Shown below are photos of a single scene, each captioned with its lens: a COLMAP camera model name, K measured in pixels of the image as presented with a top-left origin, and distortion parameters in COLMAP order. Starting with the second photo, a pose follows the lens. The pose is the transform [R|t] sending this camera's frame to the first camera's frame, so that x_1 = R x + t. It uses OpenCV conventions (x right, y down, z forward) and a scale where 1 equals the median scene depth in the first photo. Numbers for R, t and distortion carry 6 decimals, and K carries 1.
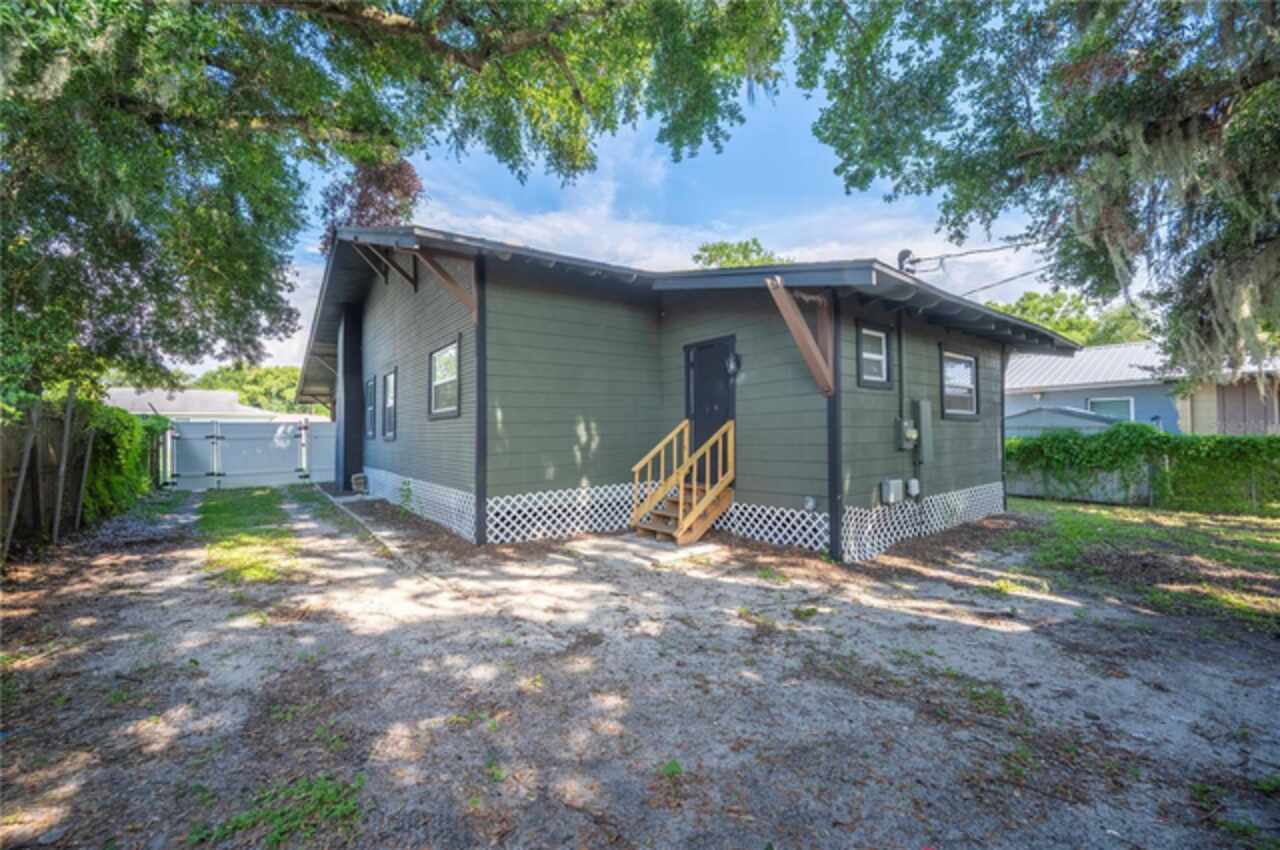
lens RADIAL K [[508.9, 0, 641.9], [0, 508.9, 429.2], [0, 0, 1]] dist [-0.001252, -0.000087]
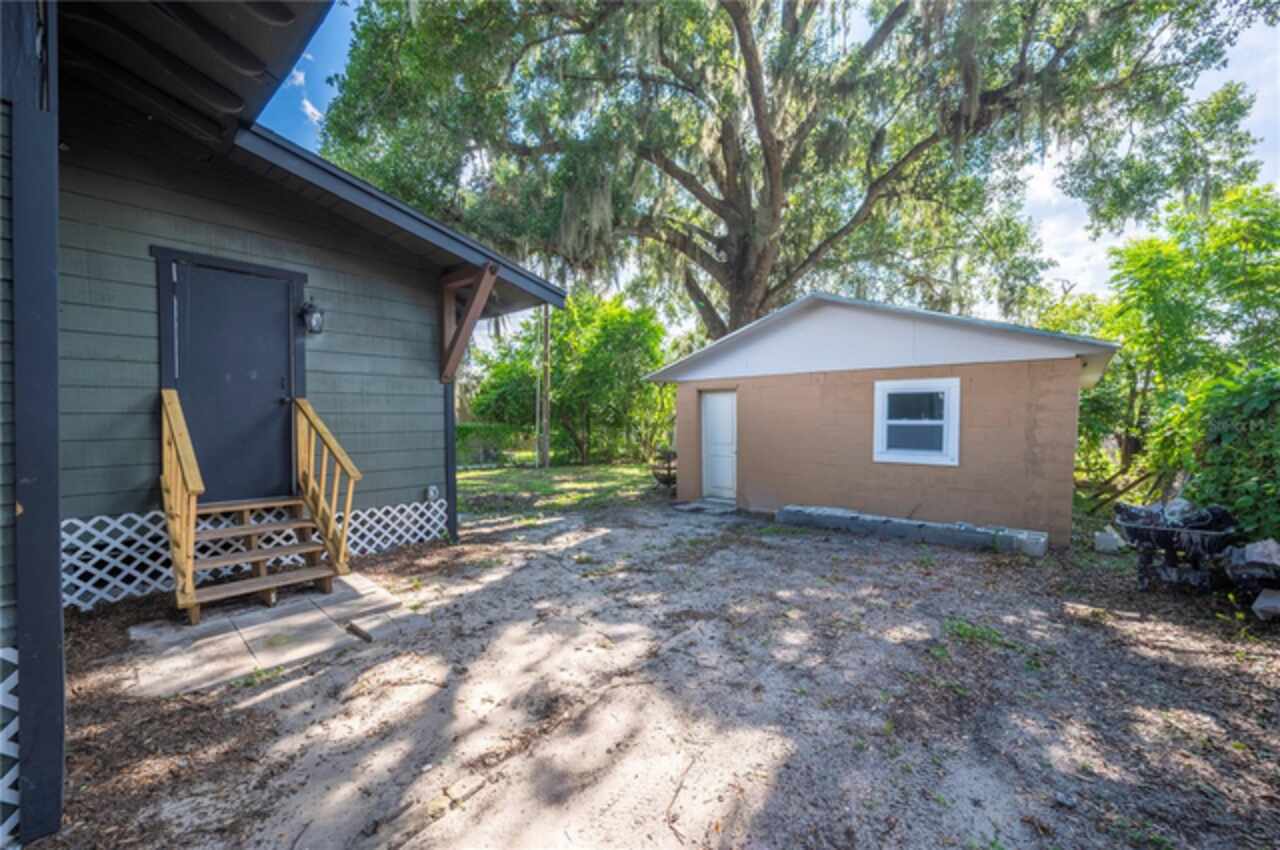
lens RADIAL K [[508.9, 0, 641.4], [0, 508.9, 426.5], [0, 0, 1]] dist [-0.001252, -0.000087]
pose [[-0.210843, -0.005779, 0.977503, -1.030532], [-0.023233, 0.999730, 0.000900, 0.015039], [-0.977244, -0.022521, -0.210920, 1.209423]]
